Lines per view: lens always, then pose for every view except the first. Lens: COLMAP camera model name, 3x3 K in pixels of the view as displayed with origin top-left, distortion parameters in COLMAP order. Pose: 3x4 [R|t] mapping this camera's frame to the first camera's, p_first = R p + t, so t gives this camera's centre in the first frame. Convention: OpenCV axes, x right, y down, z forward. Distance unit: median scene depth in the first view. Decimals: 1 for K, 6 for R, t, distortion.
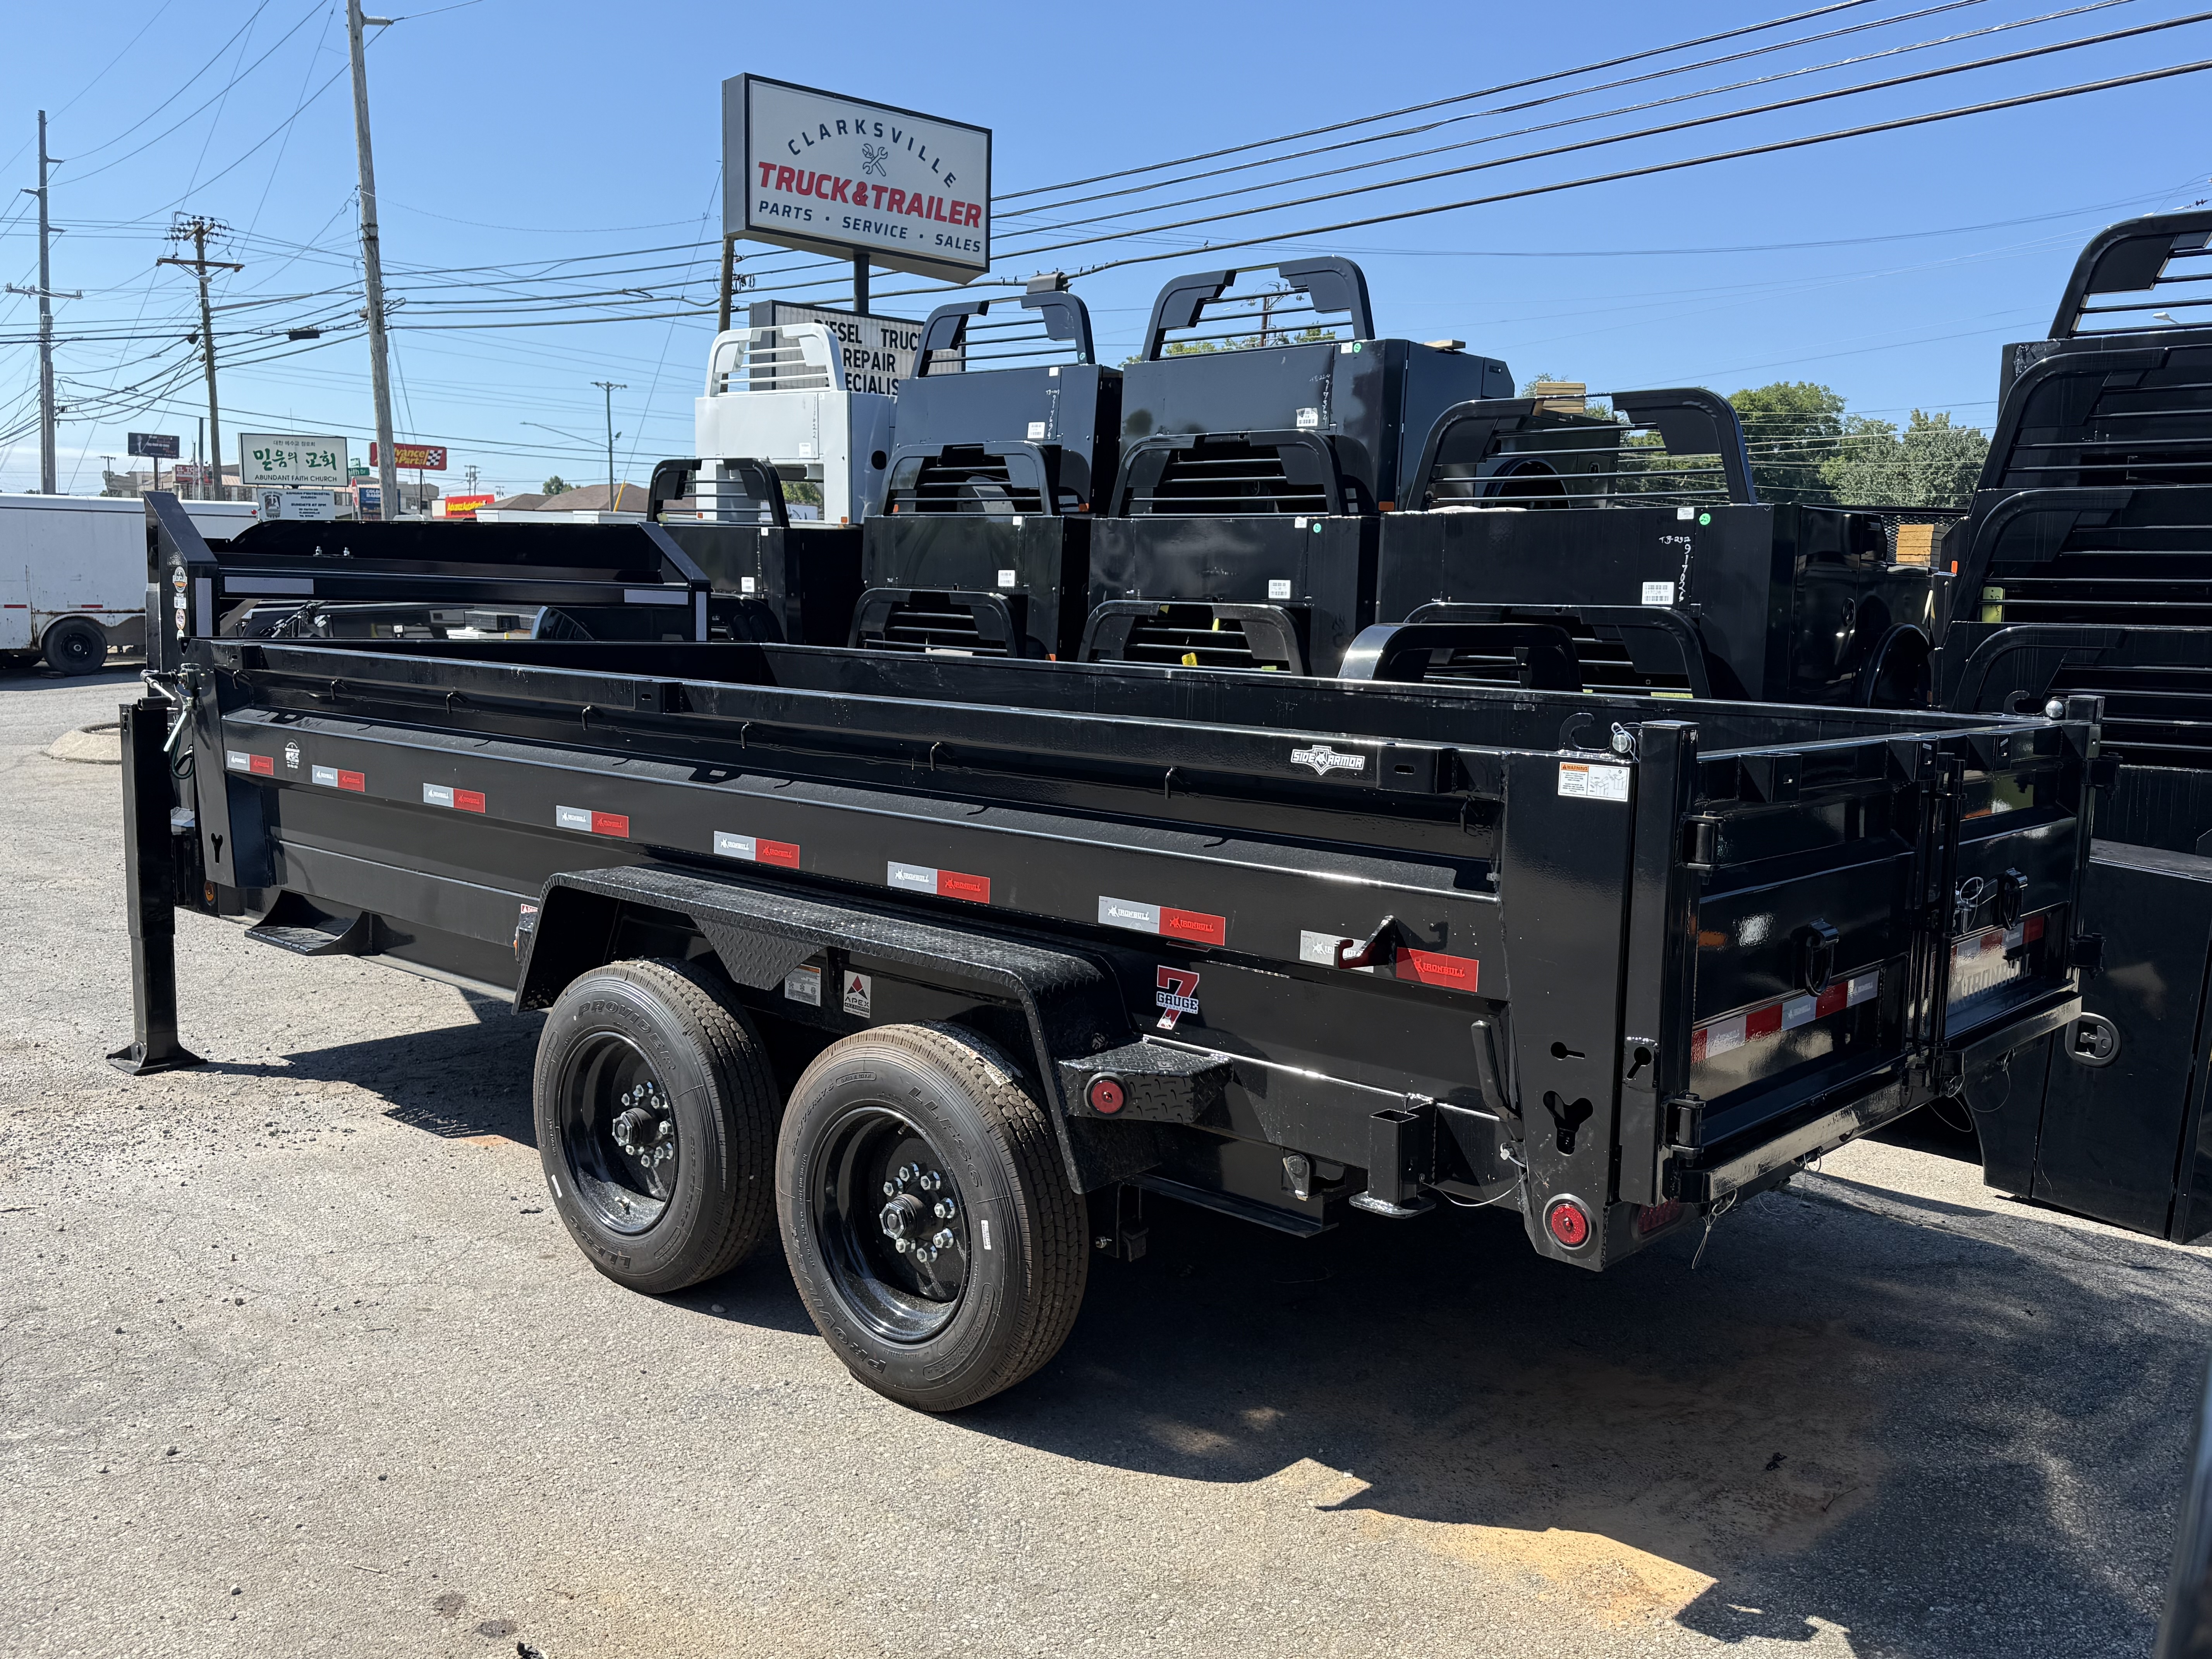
lens RADIAL K [[1936.0, 0, 1104.5], [0, 1936.0, 826.5], [0, 0, 1]] dist [0.022616, 0.000396]
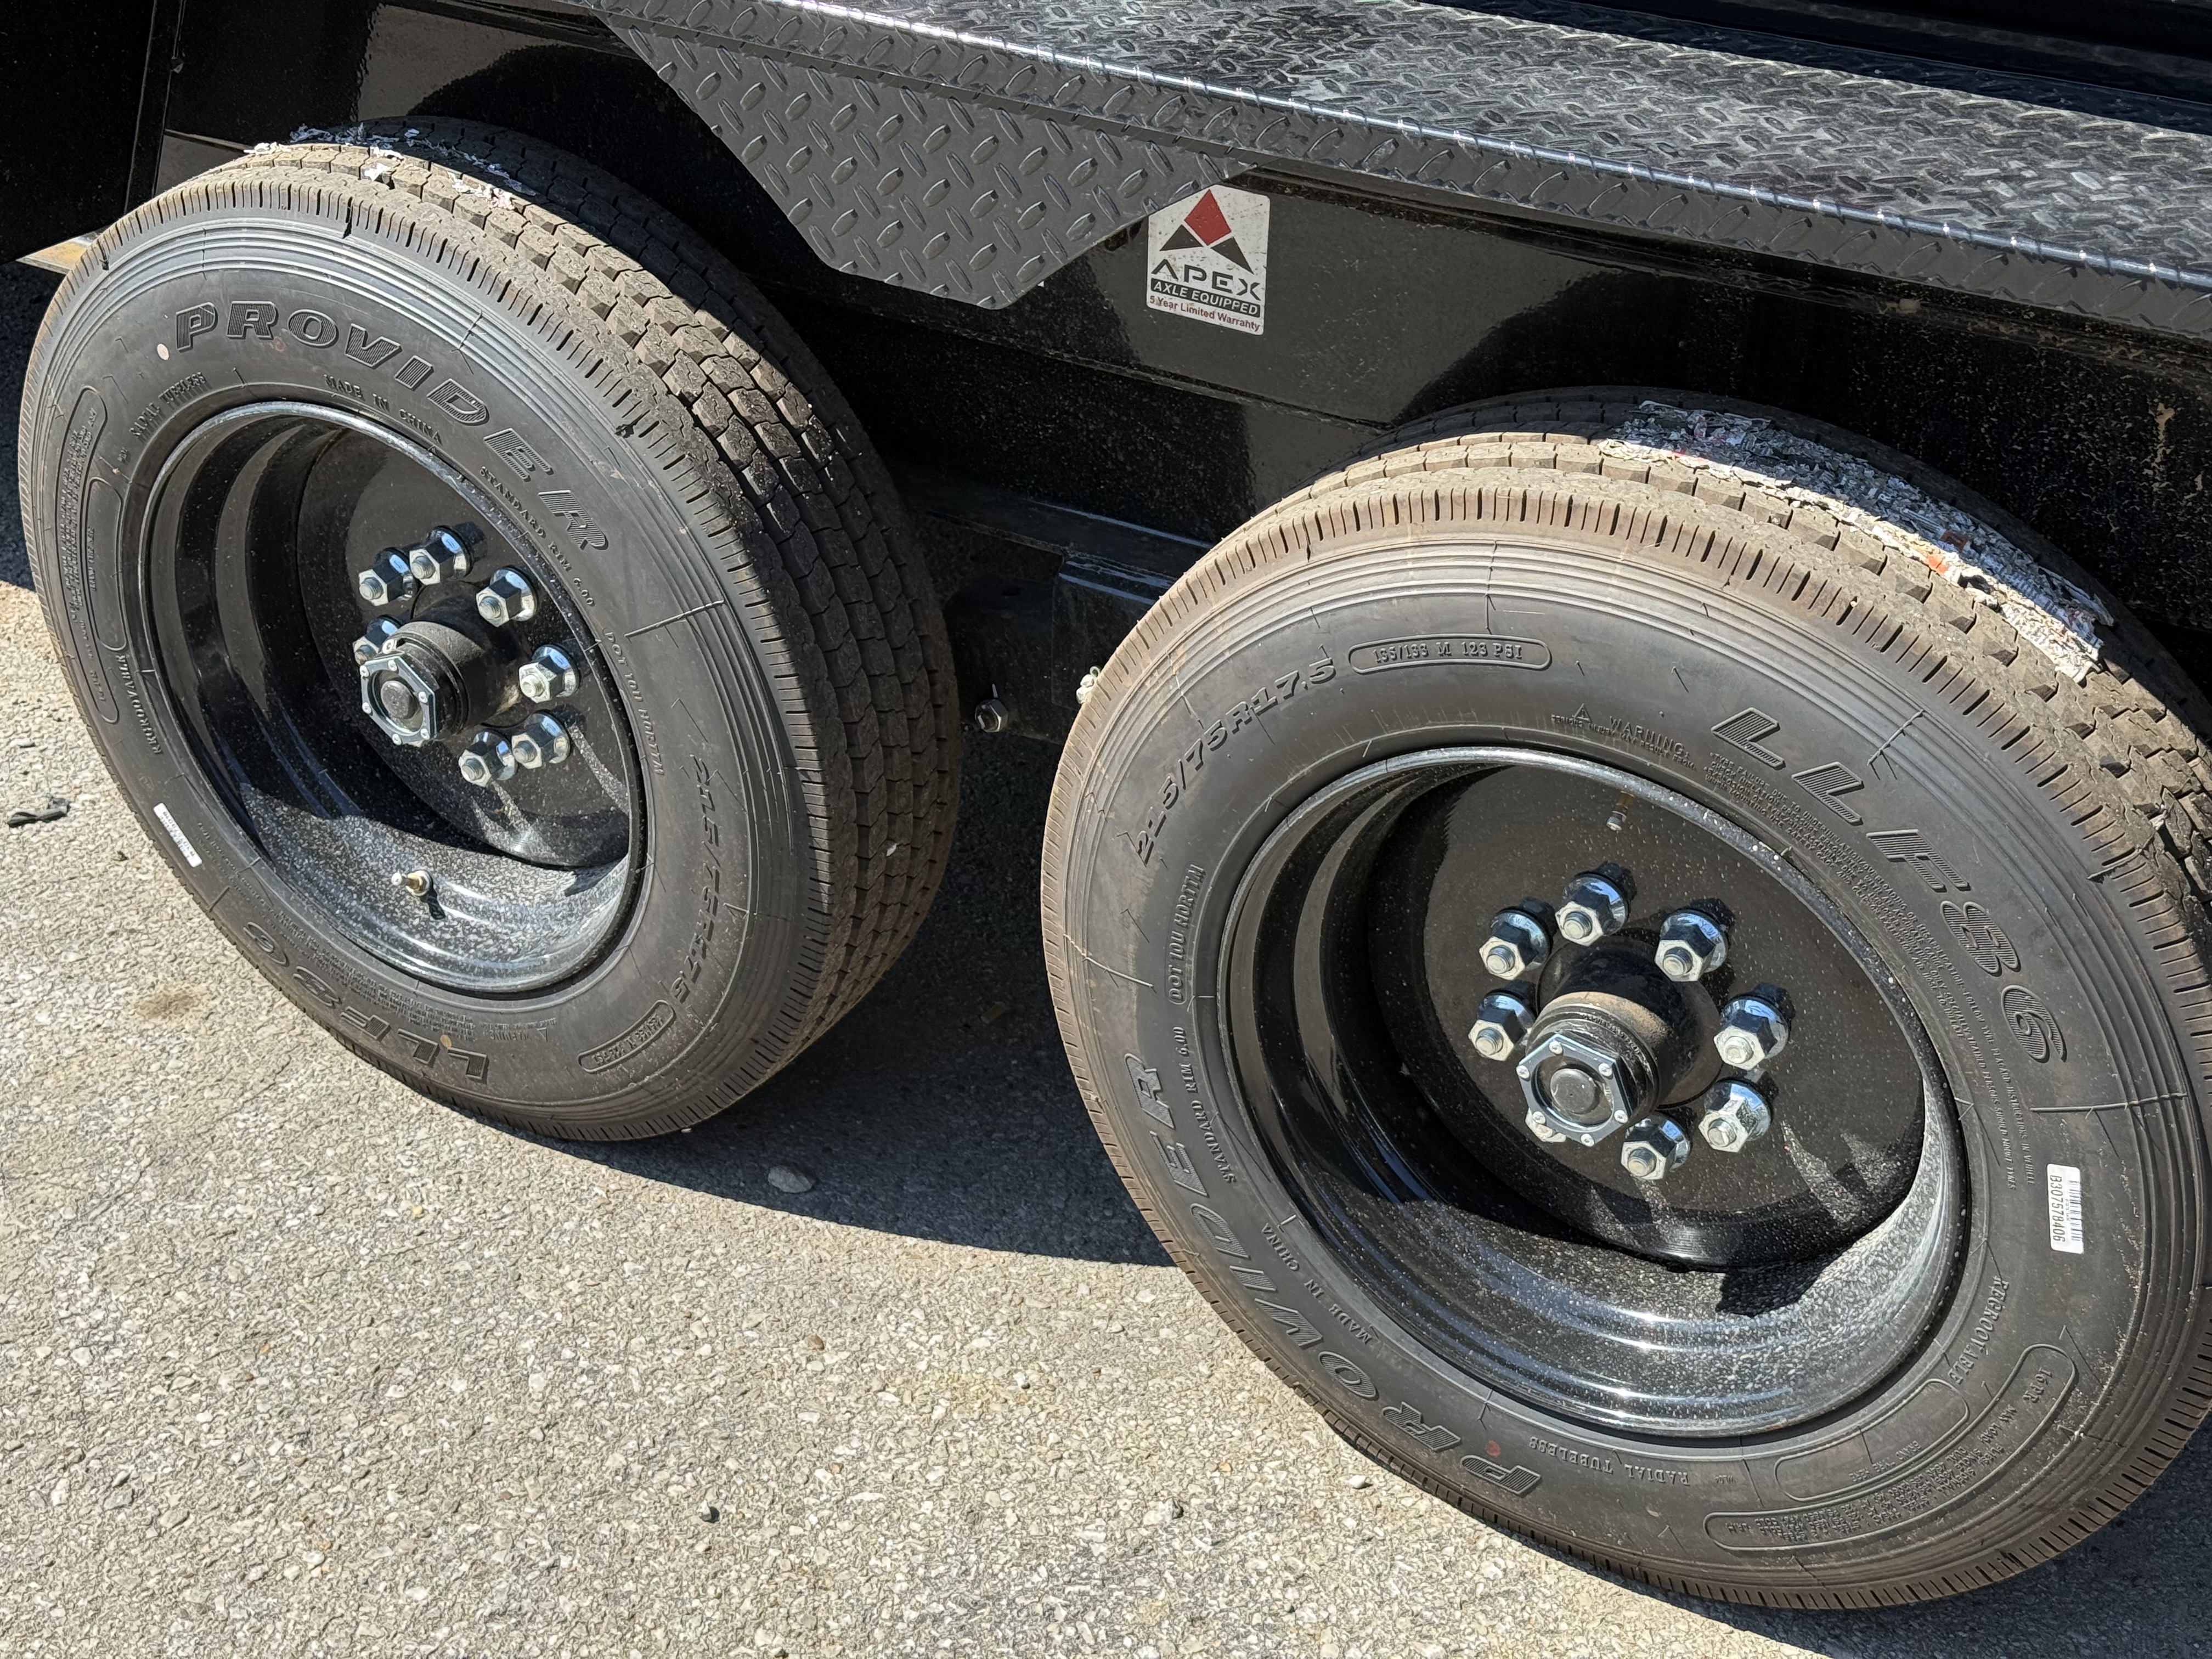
lens RADIAL K [[3104.5, 0, 1108.8], [0, 3104.5, 830.7], [0, 0, 1]] dist [0.055659, 0.000000]
pose [[0.983679, -0.117224, 0.136505, -0.216403], [0.050475, 0.907968, 0.415989, -0.031371], [-0.172706, -0.402309, 0.899066, 0.538513]]
